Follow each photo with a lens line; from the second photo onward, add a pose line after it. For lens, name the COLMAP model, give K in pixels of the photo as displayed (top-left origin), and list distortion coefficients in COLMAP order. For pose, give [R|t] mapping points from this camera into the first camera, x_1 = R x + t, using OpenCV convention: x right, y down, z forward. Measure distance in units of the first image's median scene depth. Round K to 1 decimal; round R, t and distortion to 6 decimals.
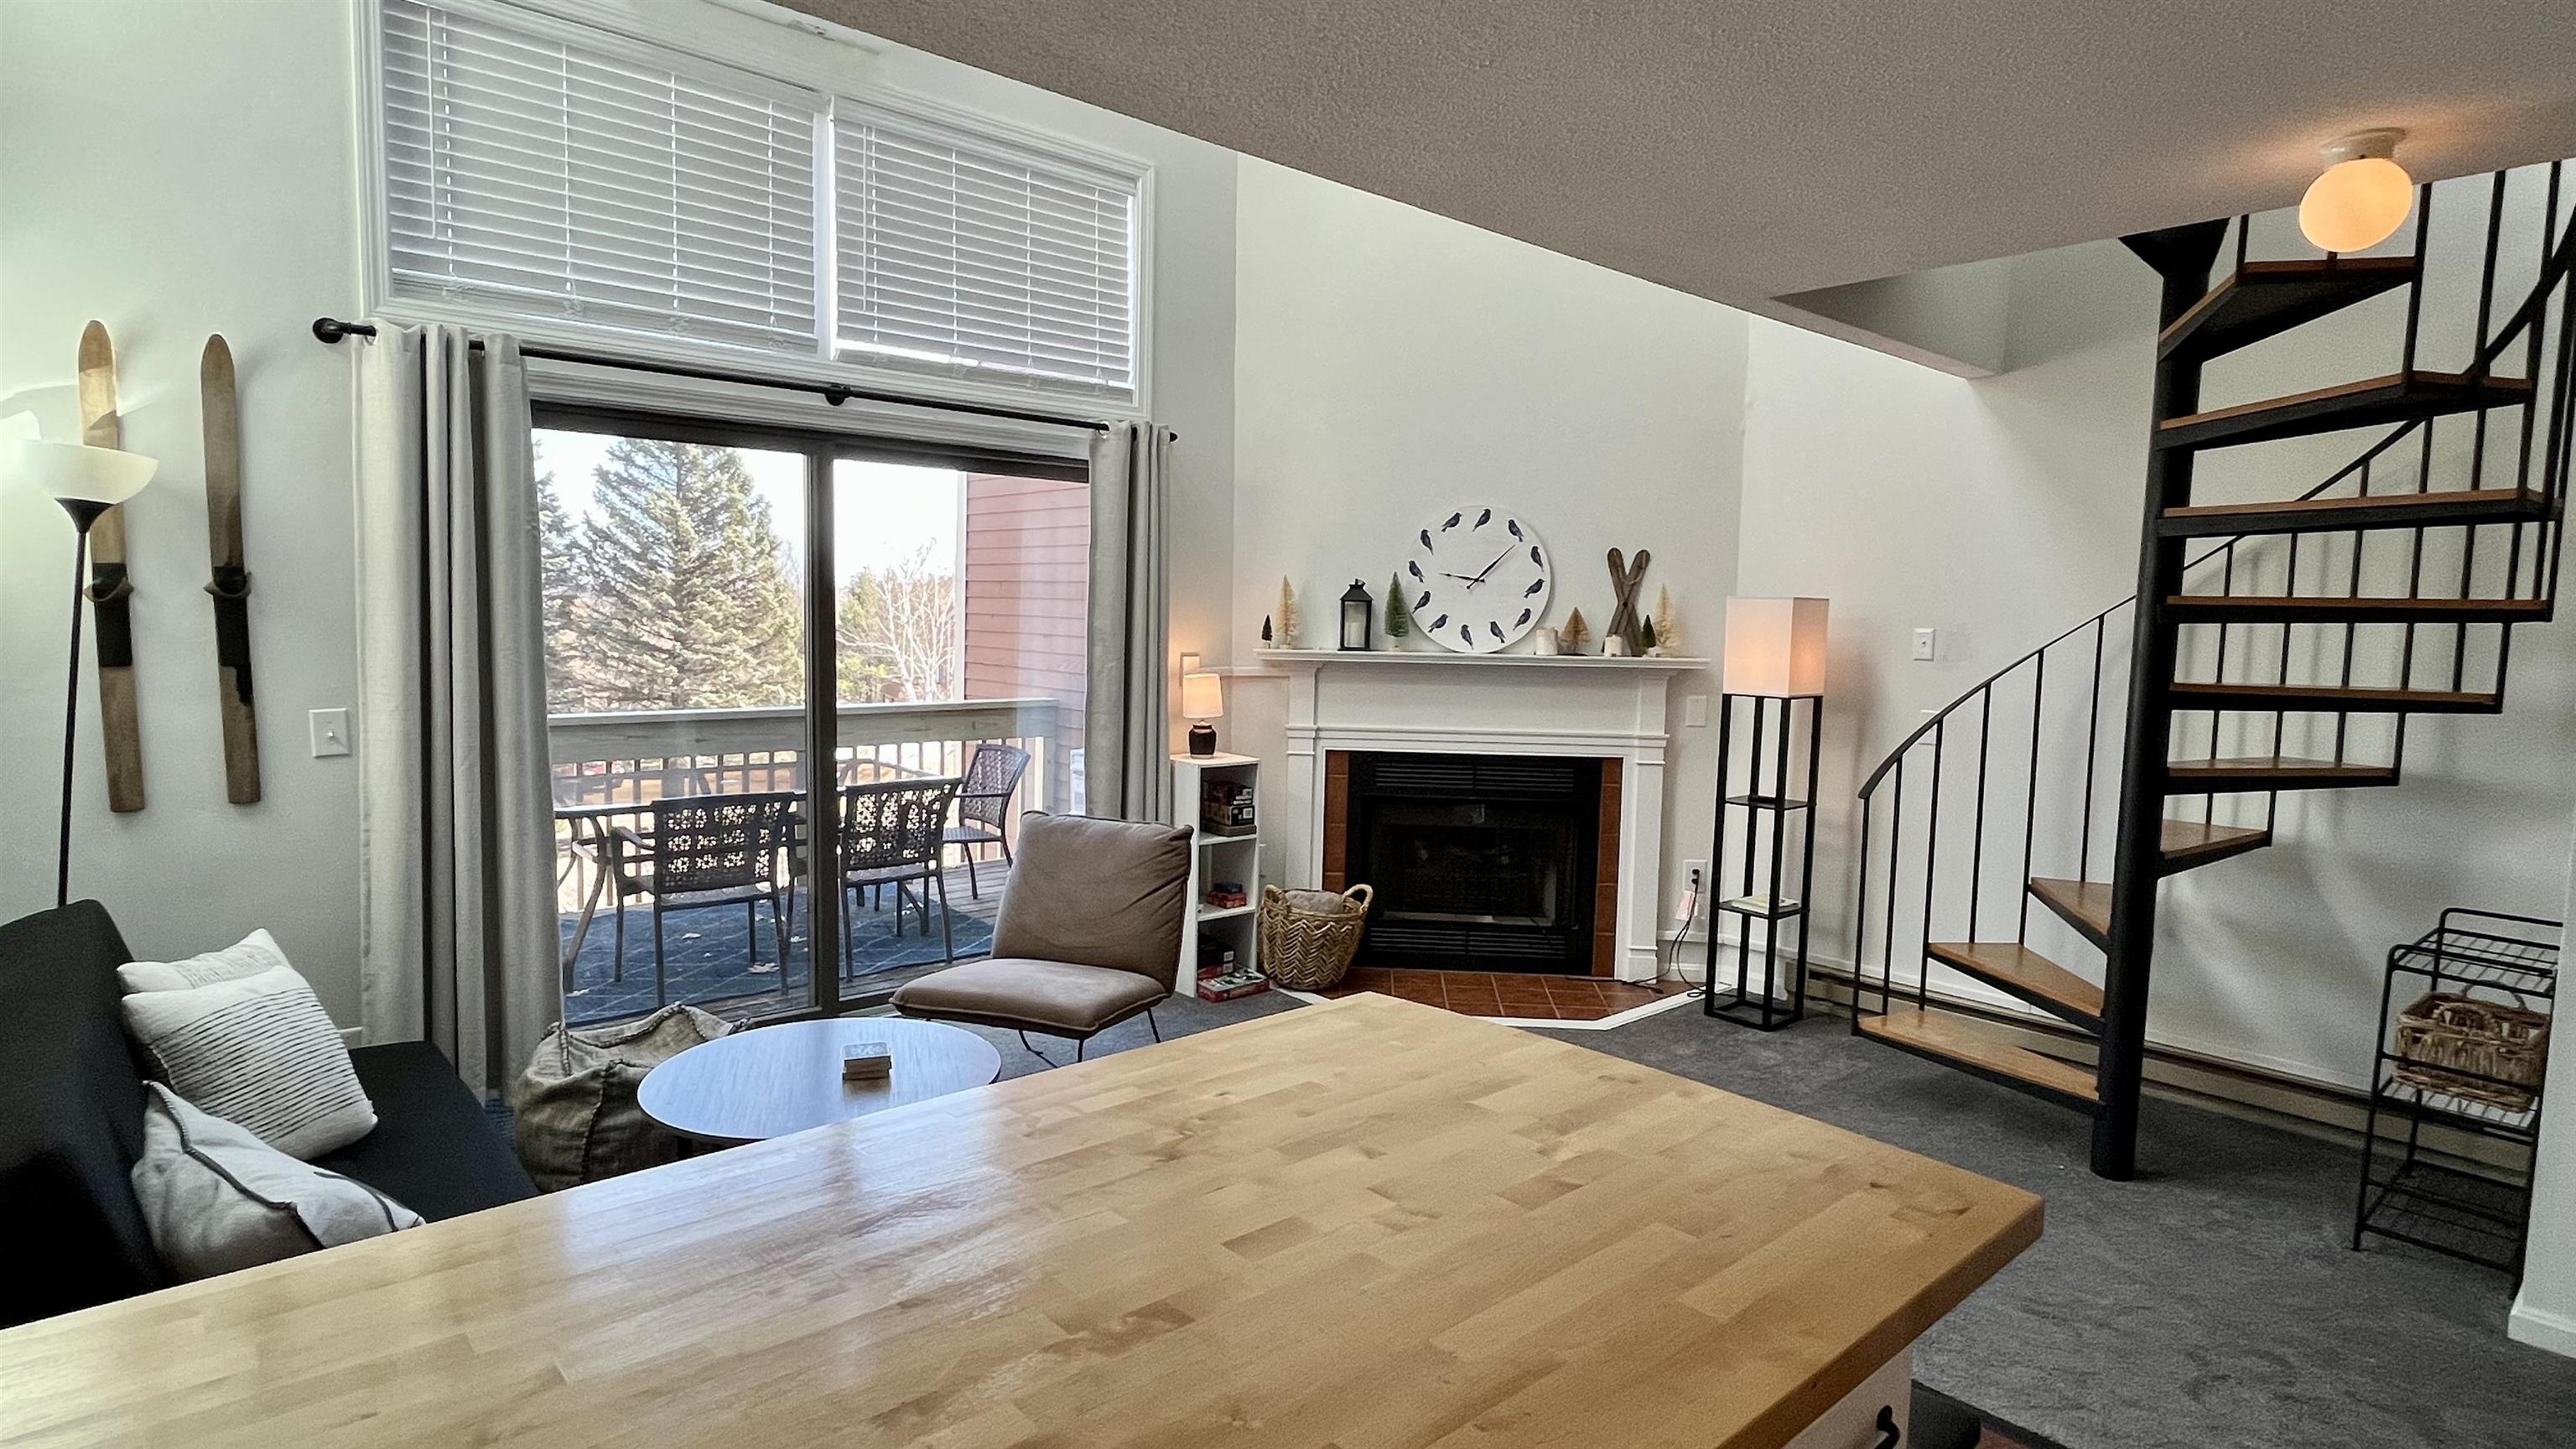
lens RADIAL K [[1299.9, 0, 1281.4], [0, 1299.9, 723.5], [0, 0, 1]] dist [-0.000529, 0.000865]
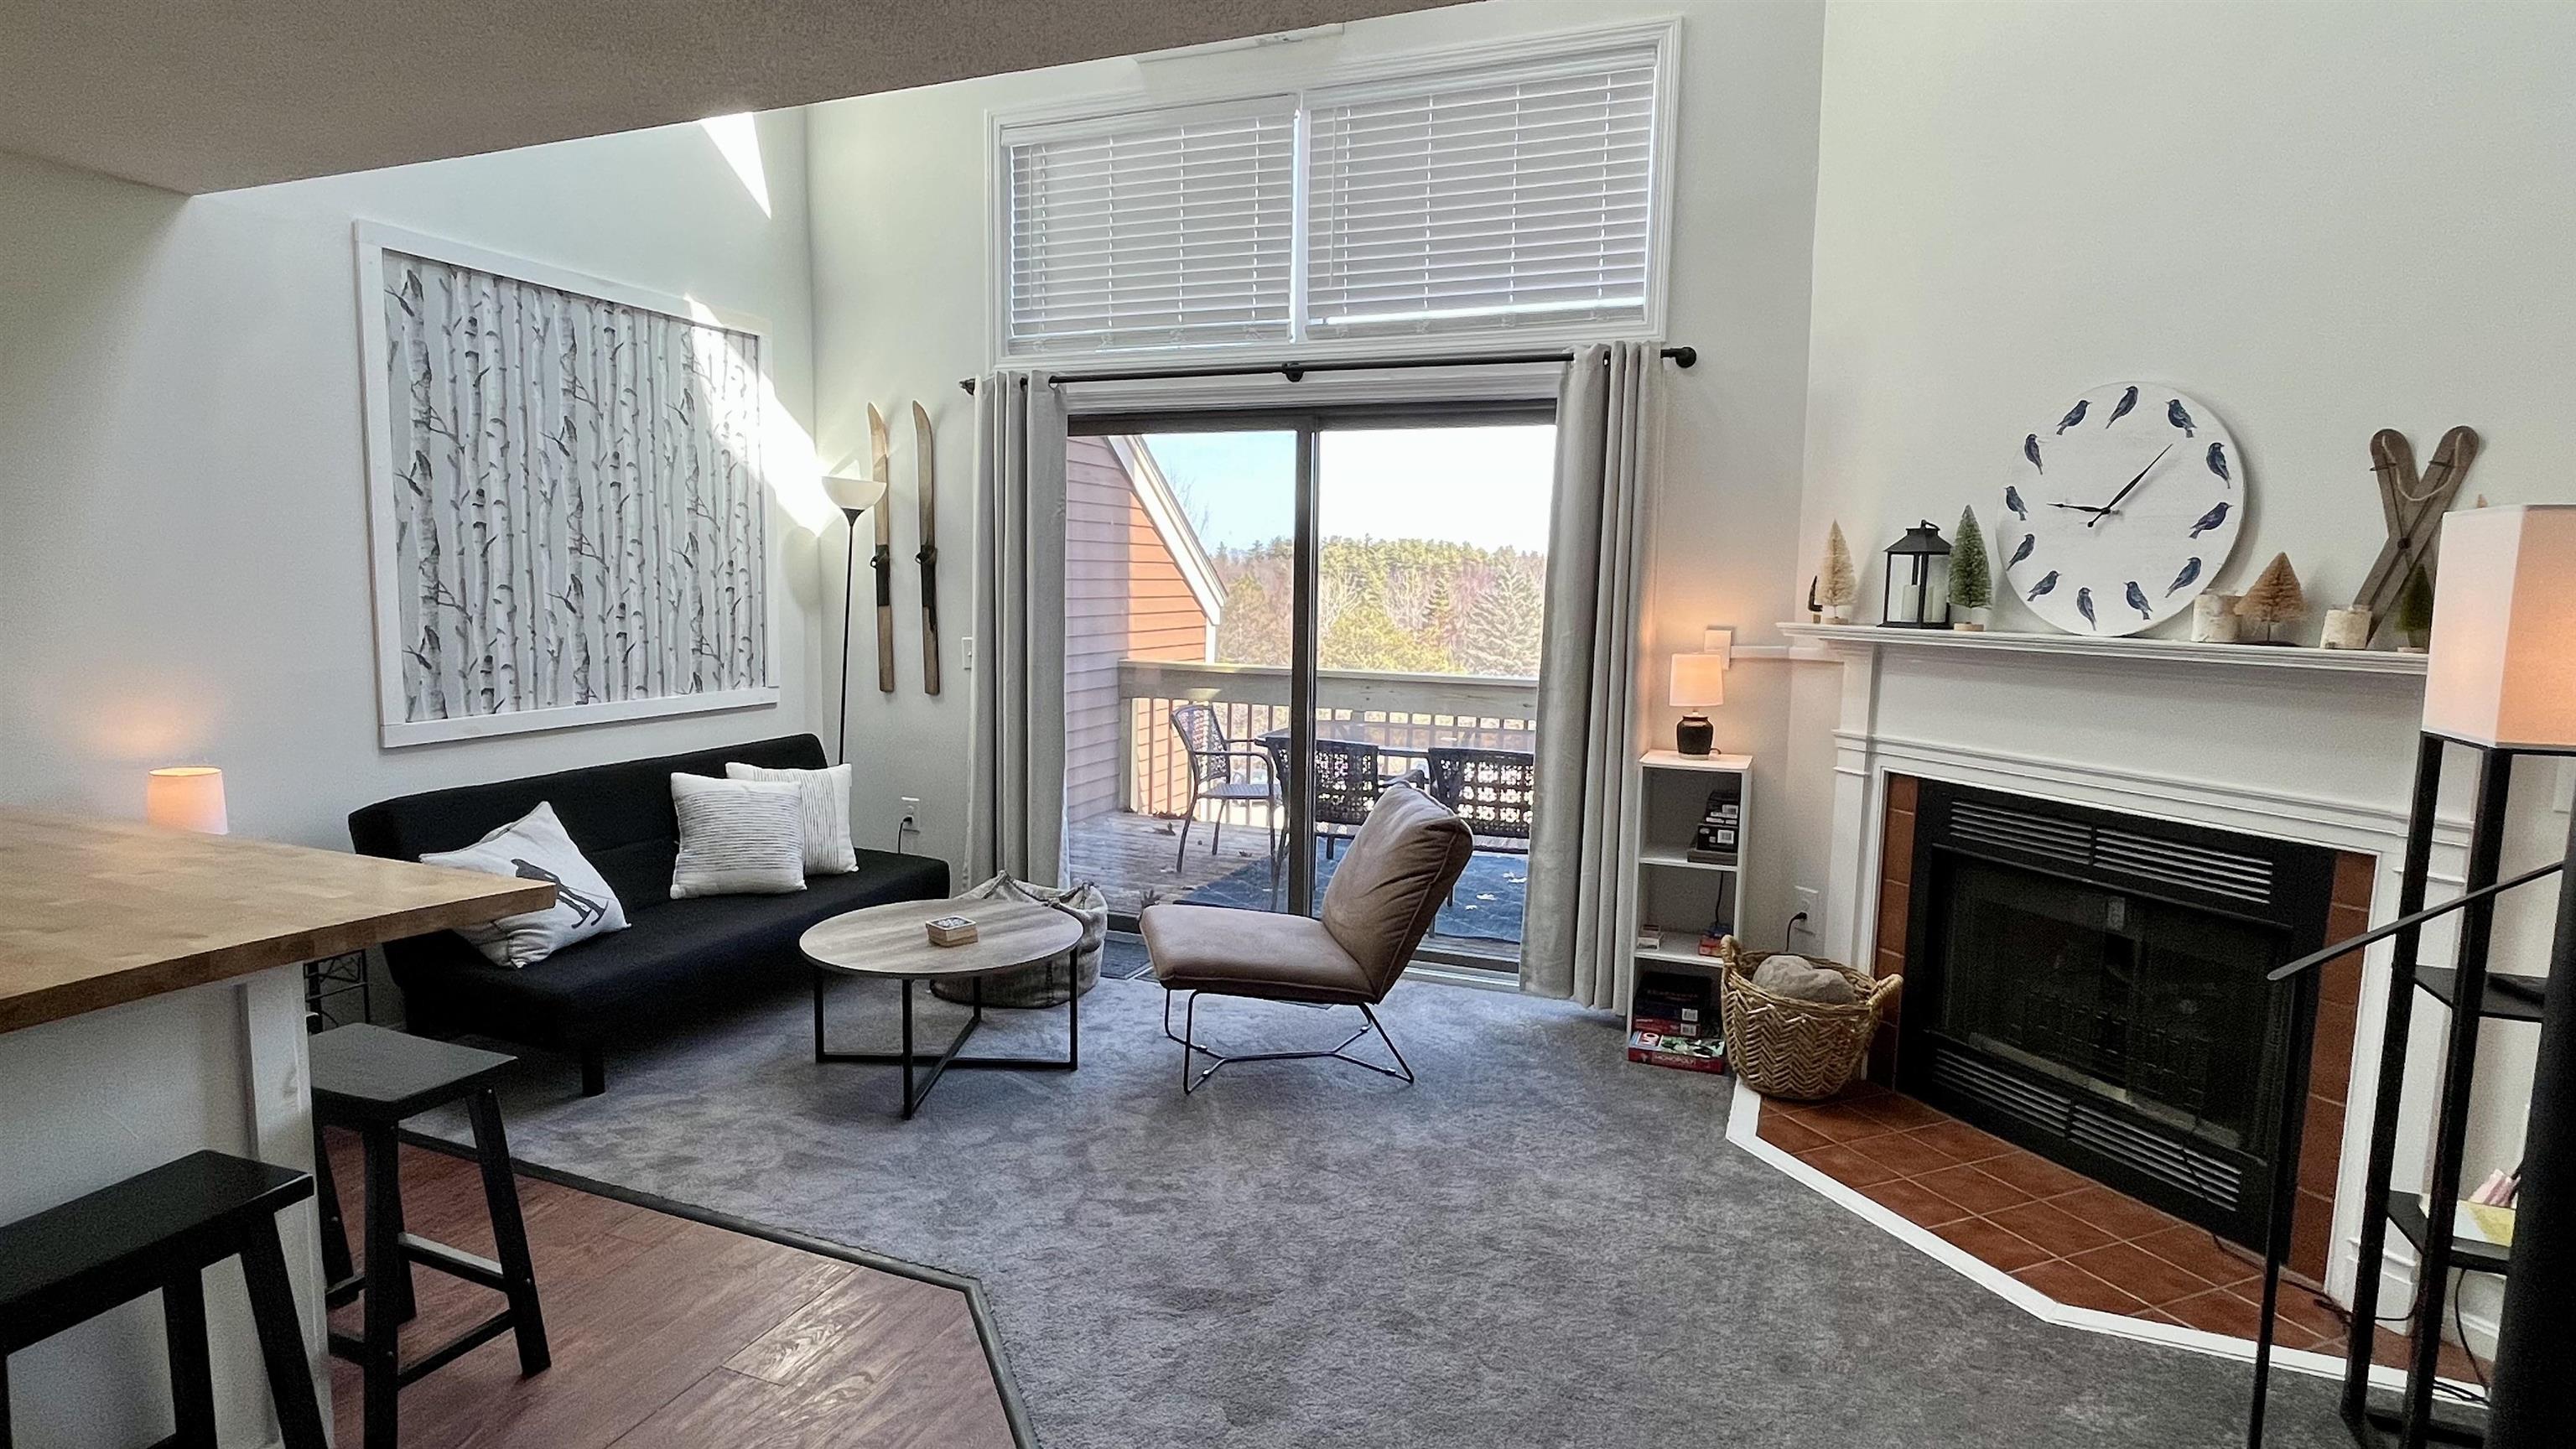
lens RADIAL K [[1299.9, 0, 1292.9], [0, 1299.9, 723.2], [0, 0, 1]] dist [-0.000529, 0.000865]
pose [[0.460135, 0.085607, -0.883712, 0.506523], [-0.083780, 0.995086, 0.052773, -0.015490], [0.883887, 0.049755, 0.465046, 0.407146]]
